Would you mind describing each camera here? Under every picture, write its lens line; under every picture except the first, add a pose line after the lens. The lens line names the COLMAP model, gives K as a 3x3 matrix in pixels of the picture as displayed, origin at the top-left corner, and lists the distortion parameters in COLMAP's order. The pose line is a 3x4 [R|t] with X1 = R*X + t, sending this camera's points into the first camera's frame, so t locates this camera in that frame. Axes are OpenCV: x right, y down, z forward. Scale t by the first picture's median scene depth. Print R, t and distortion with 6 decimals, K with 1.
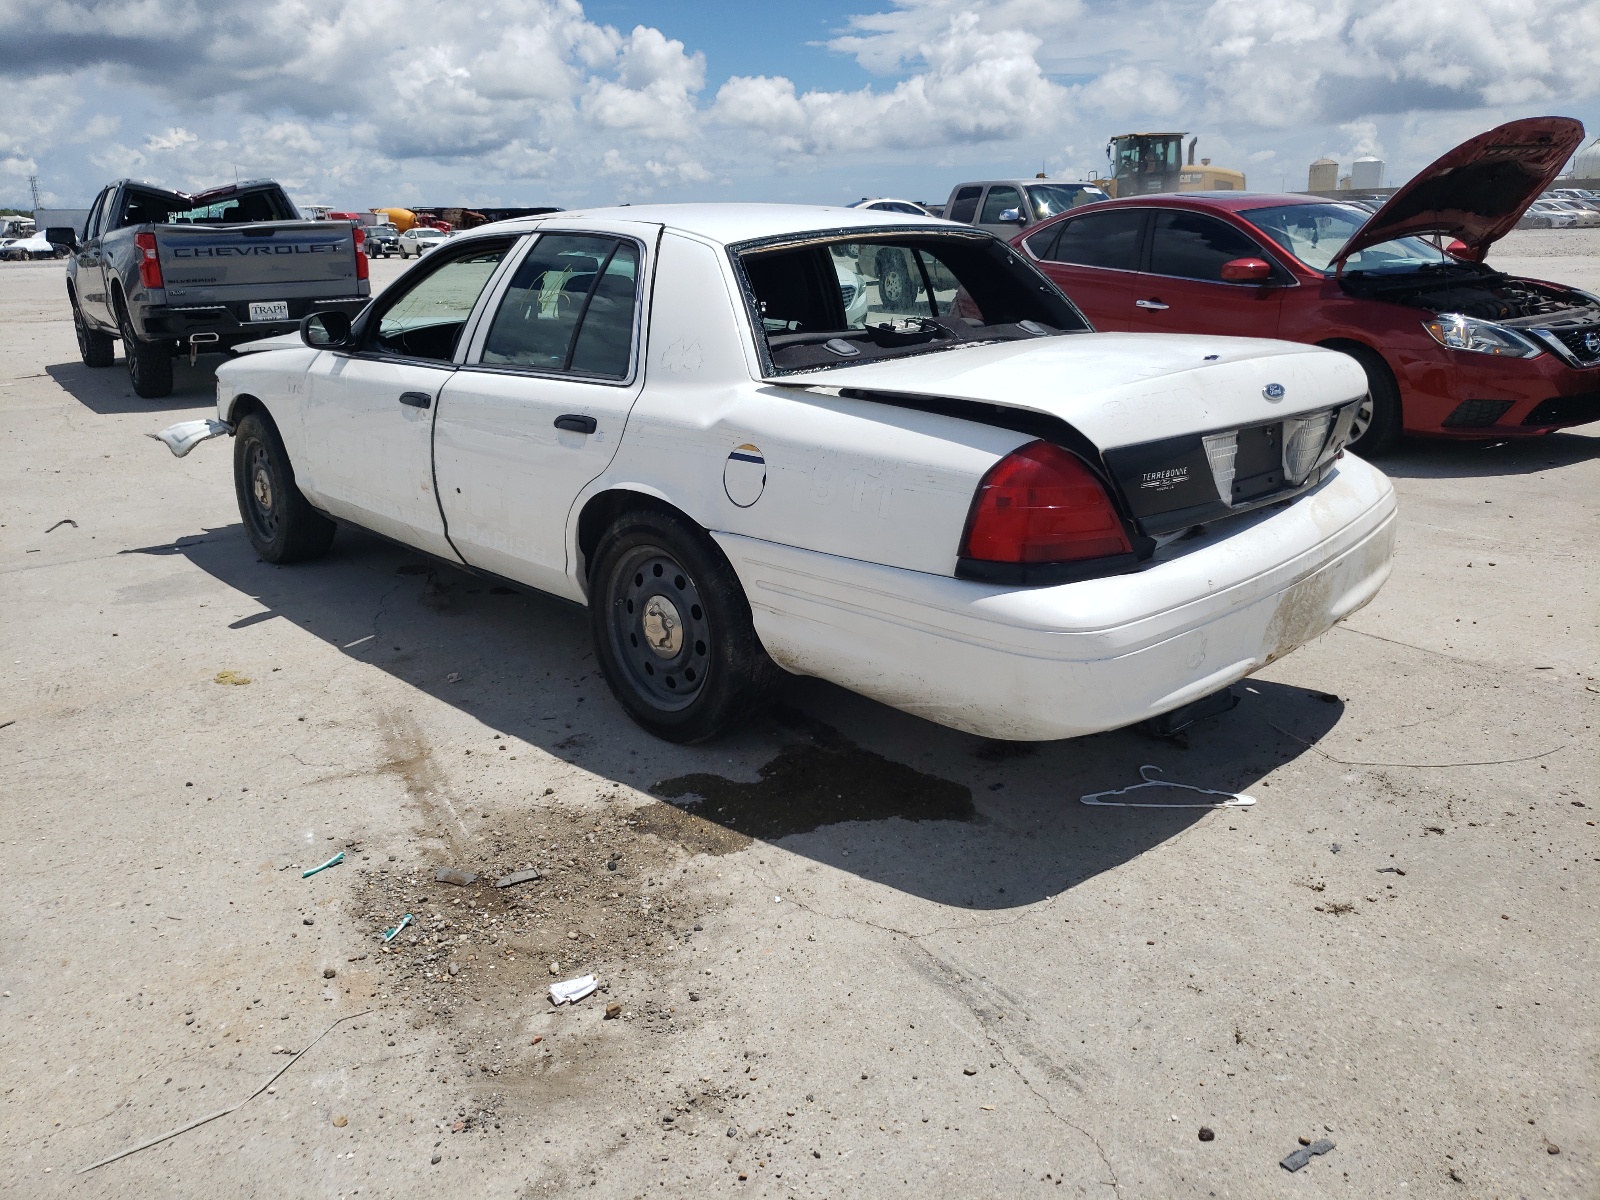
lens RADIAL K [[1218.4, 0, 800.0], [0, 1218.4, 600.0], [0, 0, 1]] dist [0.002441, 0.001700]
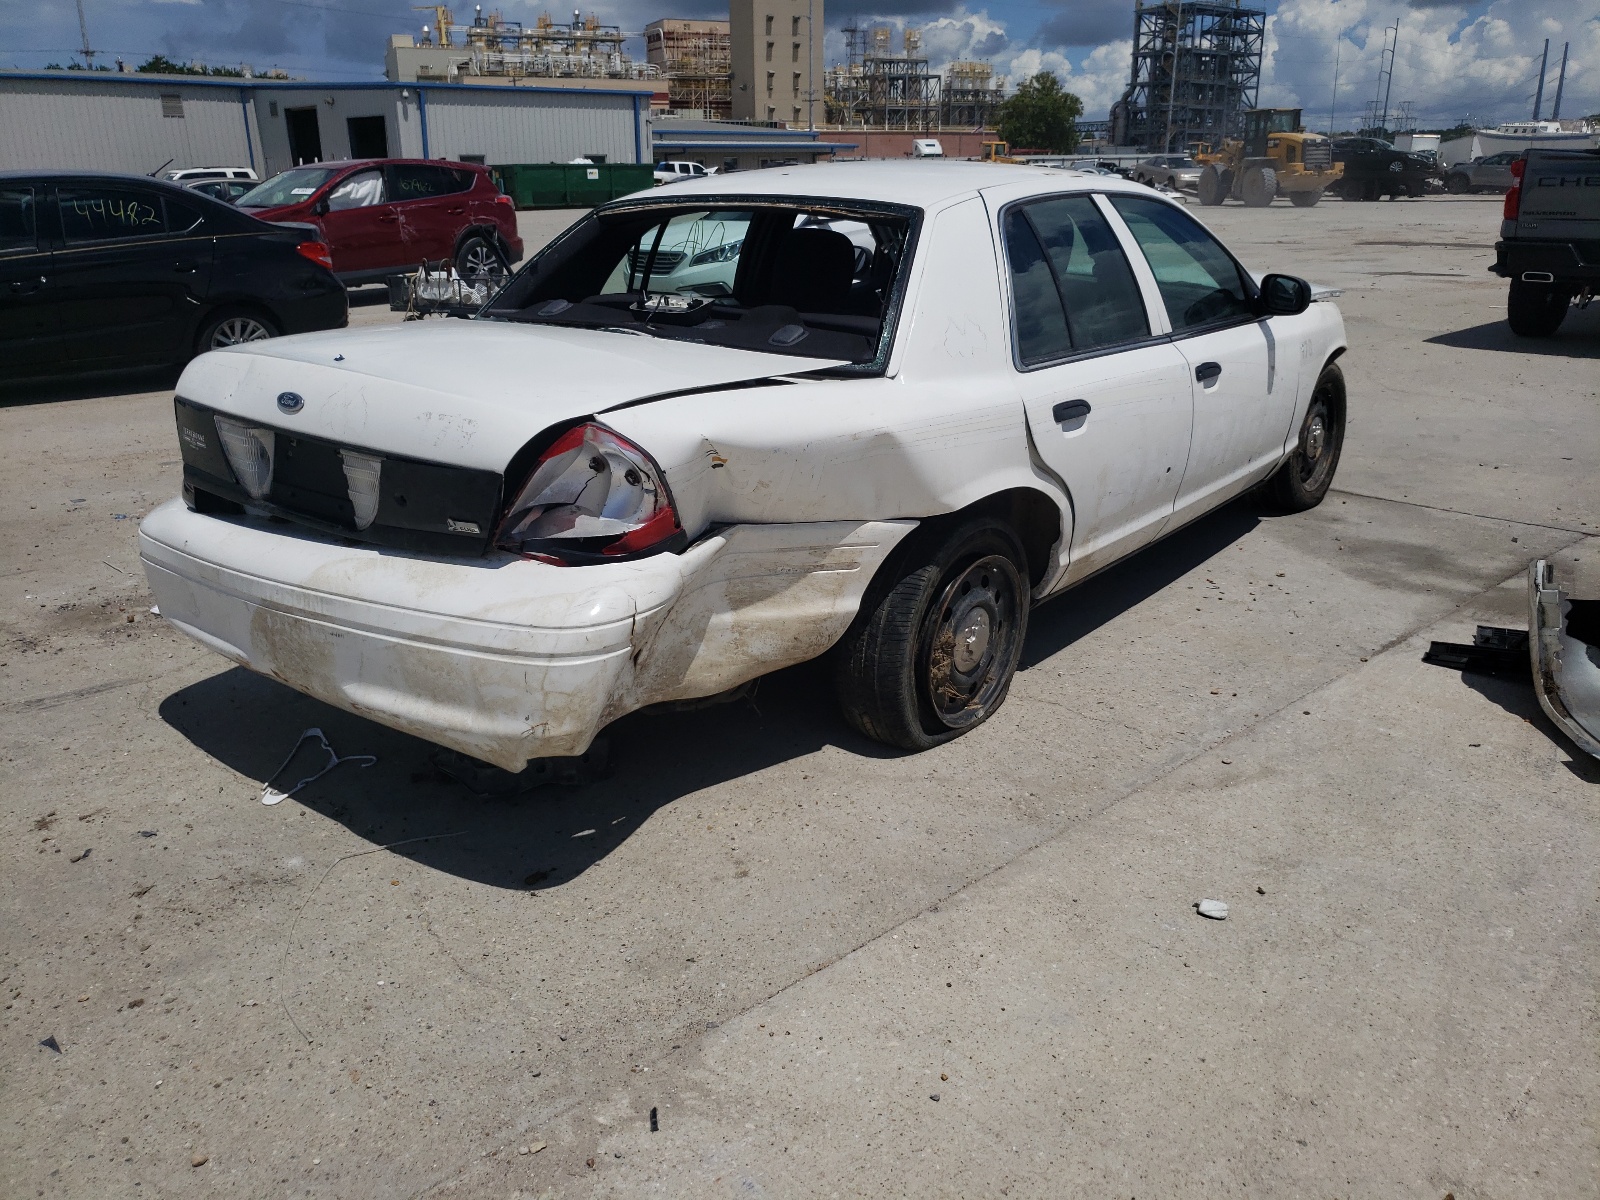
lens RADIAL K [[1221.0, 0, 800.0], [0, 1221.0, 600.0], [0, 0, 1]] dist [0.026500, 0.000082]
pose [[0.156437, 0.344898, -0.925512, 1.232640], [-0.283371, 0.913328, 0.292460, -0.376149], [0.946165, 0.216511, 0.240613, 1.073100]]
